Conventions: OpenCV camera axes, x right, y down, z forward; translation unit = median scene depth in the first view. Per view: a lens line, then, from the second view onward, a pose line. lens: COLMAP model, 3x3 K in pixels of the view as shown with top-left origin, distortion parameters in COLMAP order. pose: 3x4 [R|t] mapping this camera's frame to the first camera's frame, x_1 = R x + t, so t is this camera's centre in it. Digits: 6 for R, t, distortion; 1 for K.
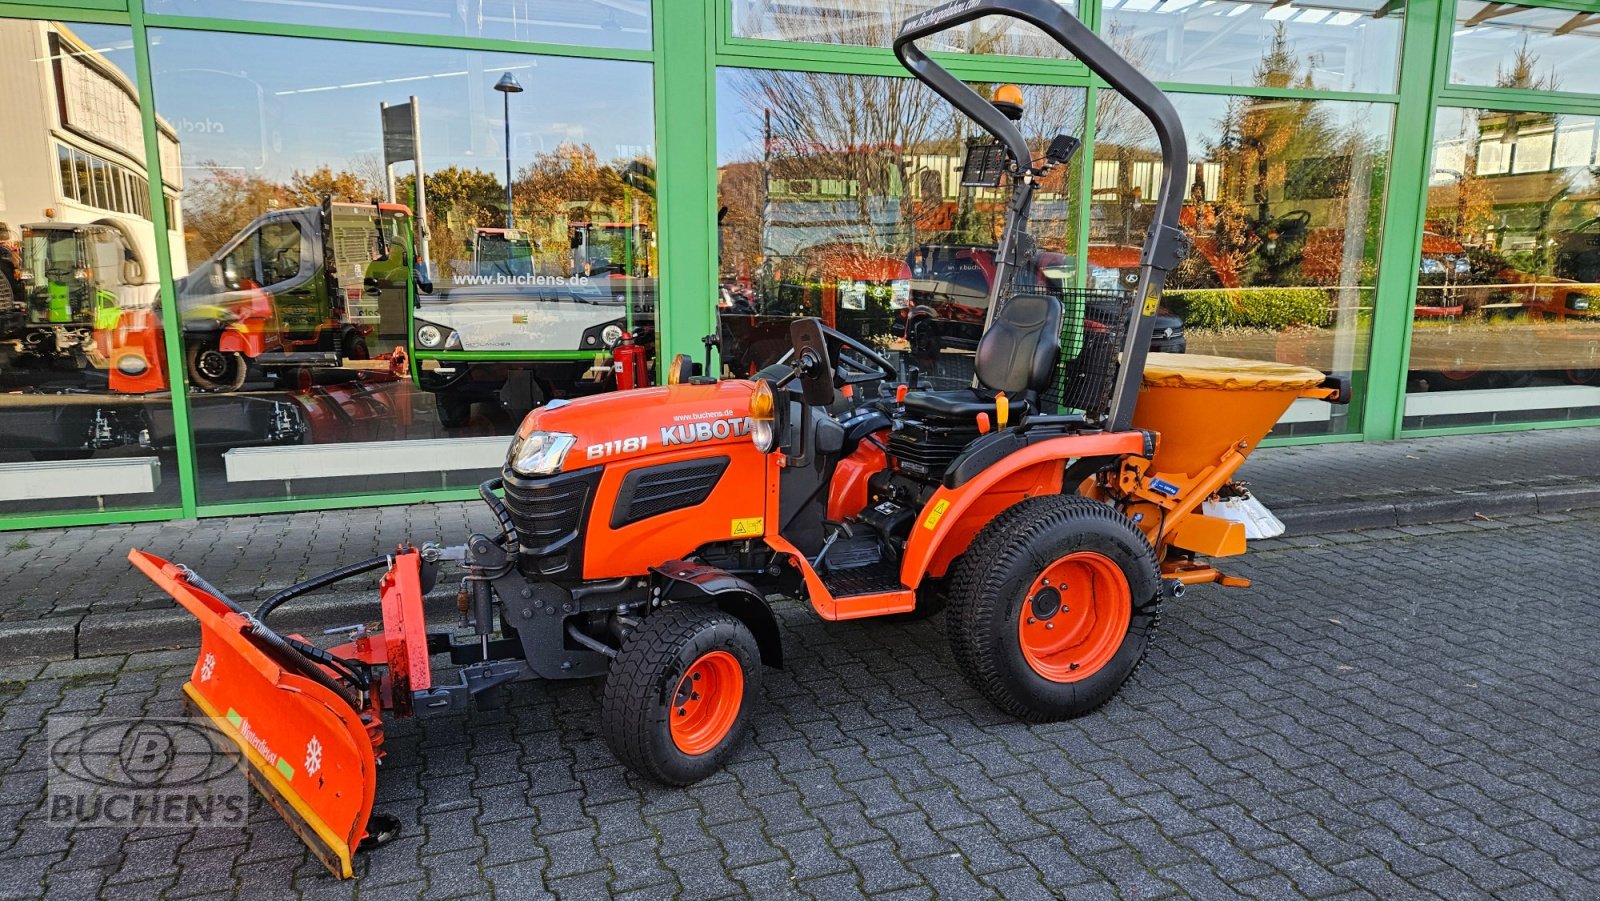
lens RADIAL K [[1060.7, 0, 777.5], [0, 1060.7, 467.3], [0, 0, 1]] dist [0.081147, -0.072220]
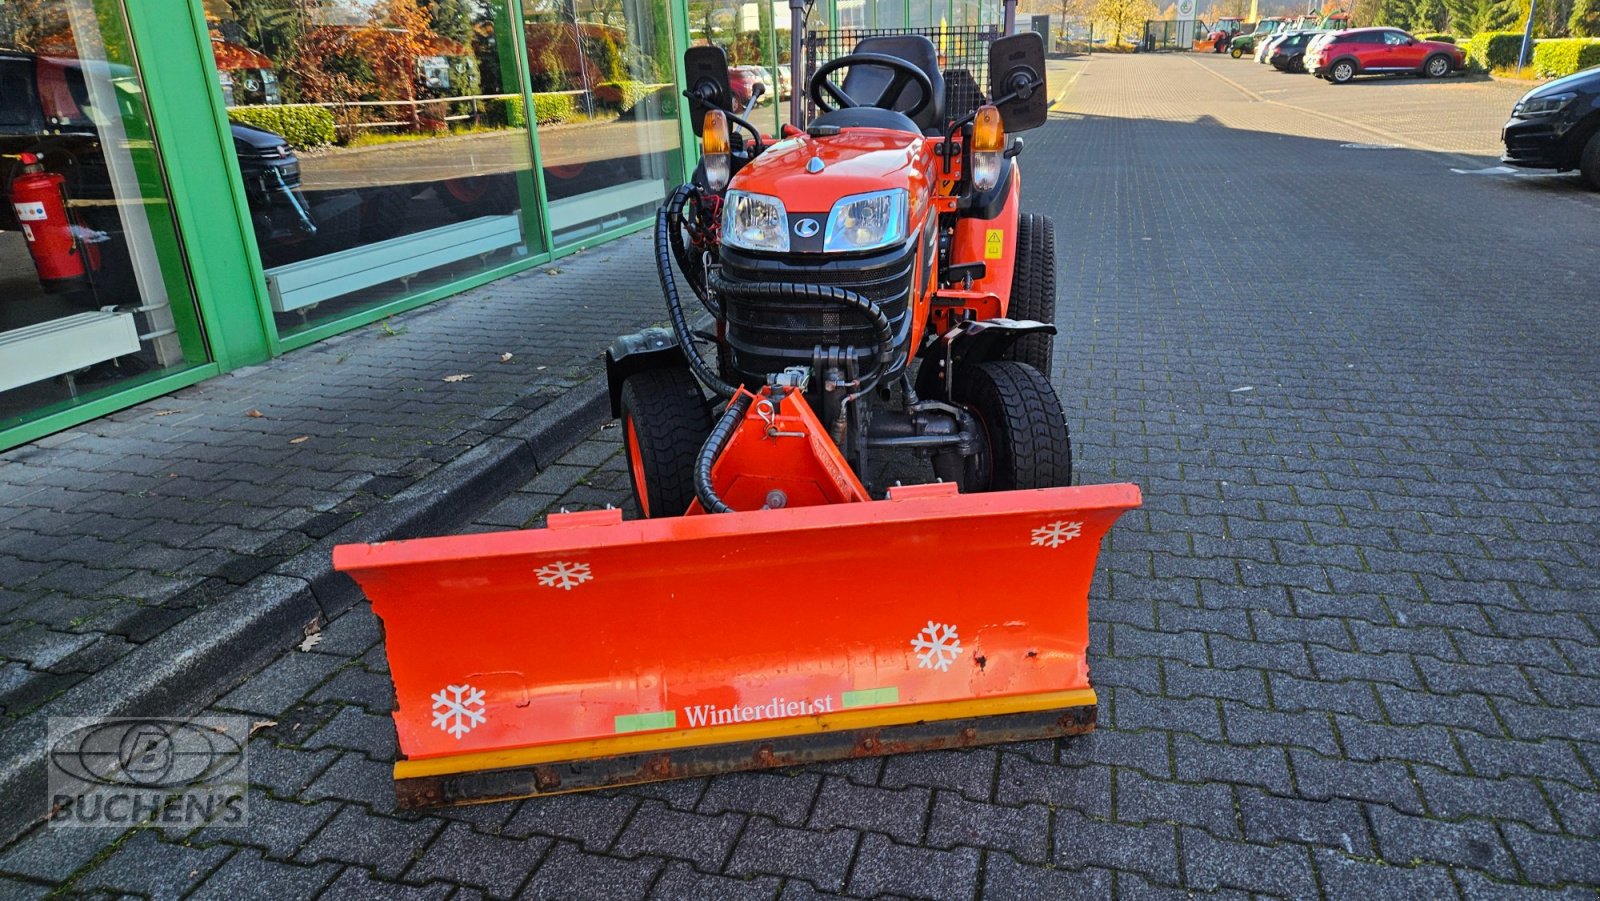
lens RADIAL K [[1060.7, 0, 815.3], [0, 1060.7, 463.0], [0, 0, 1]] dist [0.081147, -0.072220]
pose [[0.553208, -0.306791, 0.774494, -0.745106], [0.193334, 0.951614, 0.238856, -0.032290], [-0.810298, 0.017599, 0.585753, 0.471570]]
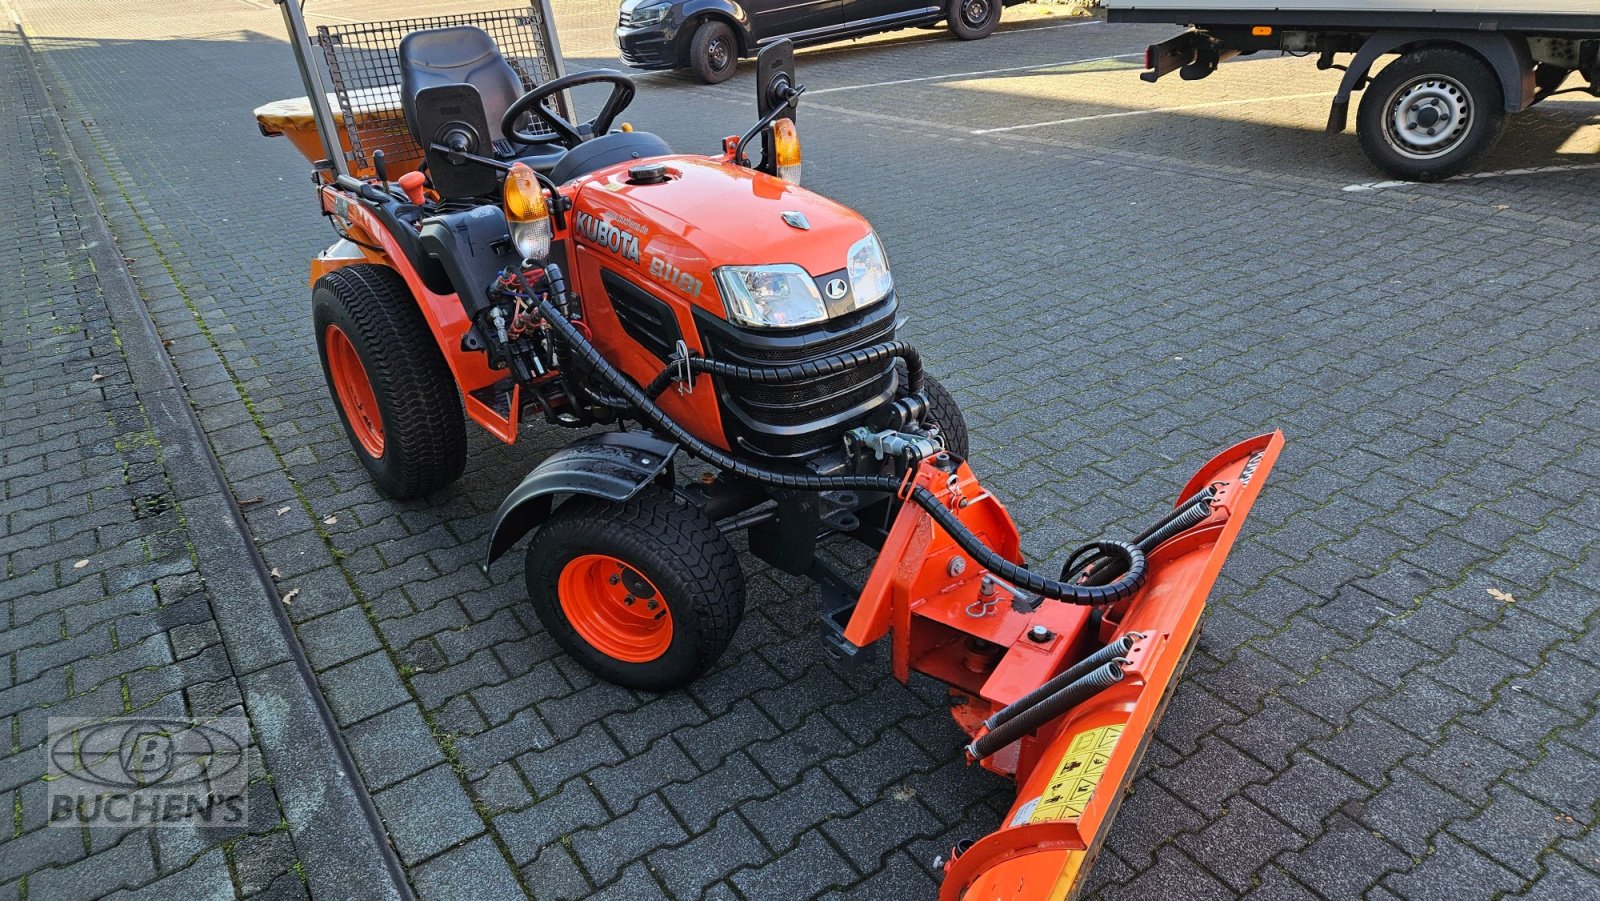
lens RADIAL K [[1060.7, 0, 800.0], [0, 1060.7, 459.8], [0, 0, 1]] dist [0.081147, -0.072220]
pose [[-0.268059, -0.432026, 0.861102, -0.757770], [0.238608, 0.836194, 0.493808, -0.233910], [-0.933387, 0.337835, -0.121065, 0.972567]]
